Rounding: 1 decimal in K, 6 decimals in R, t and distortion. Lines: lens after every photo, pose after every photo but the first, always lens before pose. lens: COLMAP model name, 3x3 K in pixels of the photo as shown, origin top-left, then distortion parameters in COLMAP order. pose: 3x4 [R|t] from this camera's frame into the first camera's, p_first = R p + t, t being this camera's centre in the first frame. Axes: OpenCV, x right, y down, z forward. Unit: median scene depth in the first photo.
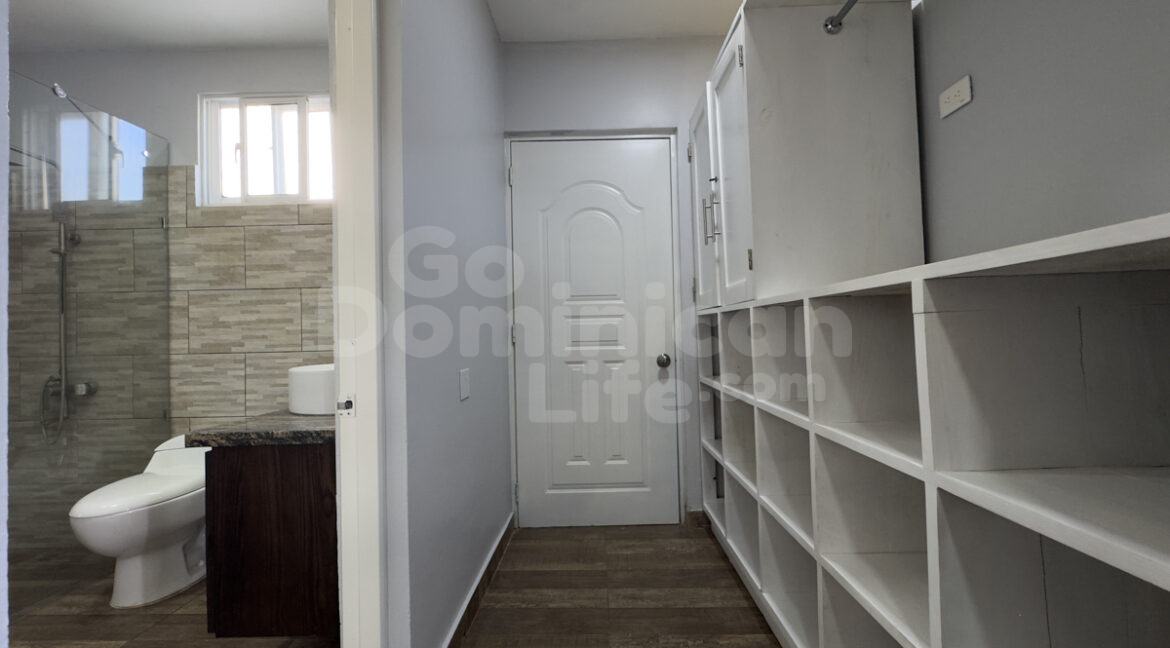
lens RADIAL K [[469.0, 0, 584.8], [0, 469.0, 324.2], [0, 0, 1]] dist [-0.006487, 0.001280]
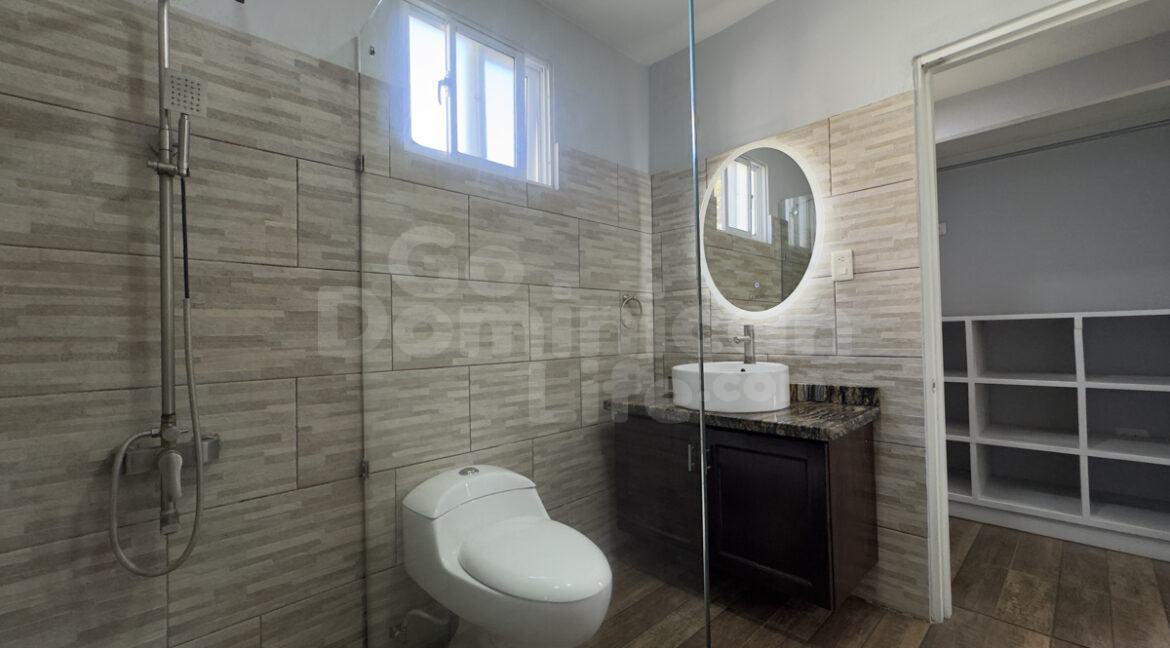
lens RADIAL K [[469.0, 0, 593.8], [0, 469.0, 323.4], [0, 0, 1]] dist [-0.006487, 0.001280]
pose [[0.709799, 0.022974, 0.704030, -1.110309], [-0.009351, 0.999687, -0.023194, 0.009838], [-0.704342, 0.009880, 0.709792, 0.335449]]
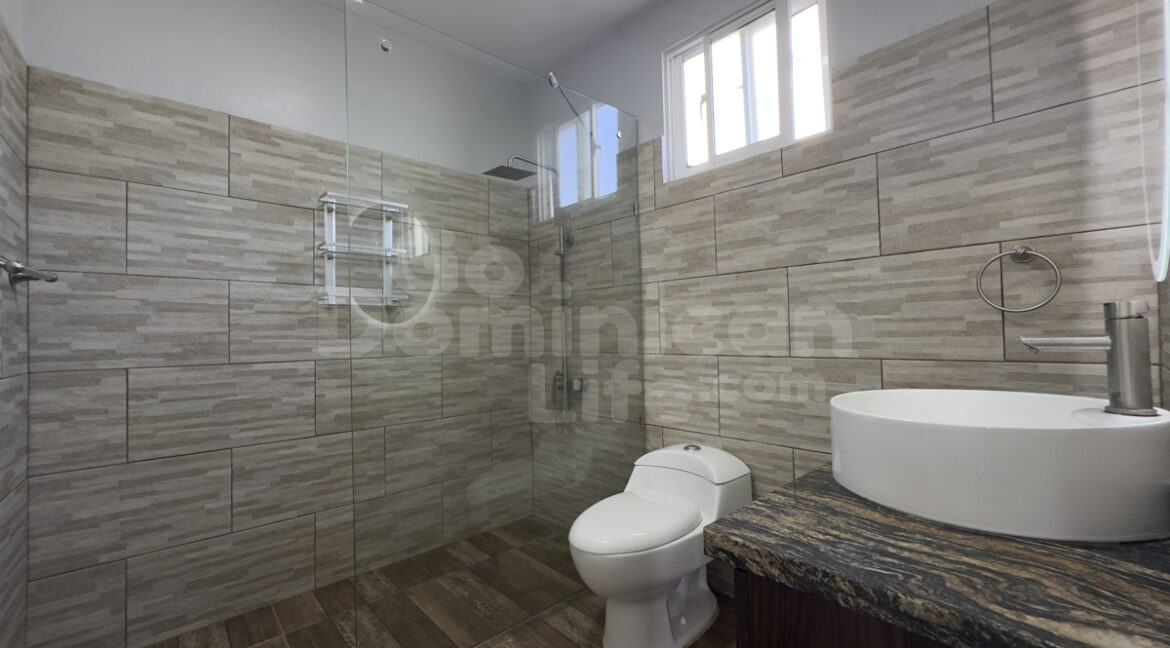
lens RADIAL K [[469.0, 0, 584.1], [0, 469.0, 324.6], [0, 0, 1]] dist [-0.006487, 0.001280]
pose [[0.686439, -0.004641, -0.727173, -0.306350], [0.020191, 0.999716, 0.012680, -0.005596], [0.726907, -0.023387, 0.686337, 0.294691]]
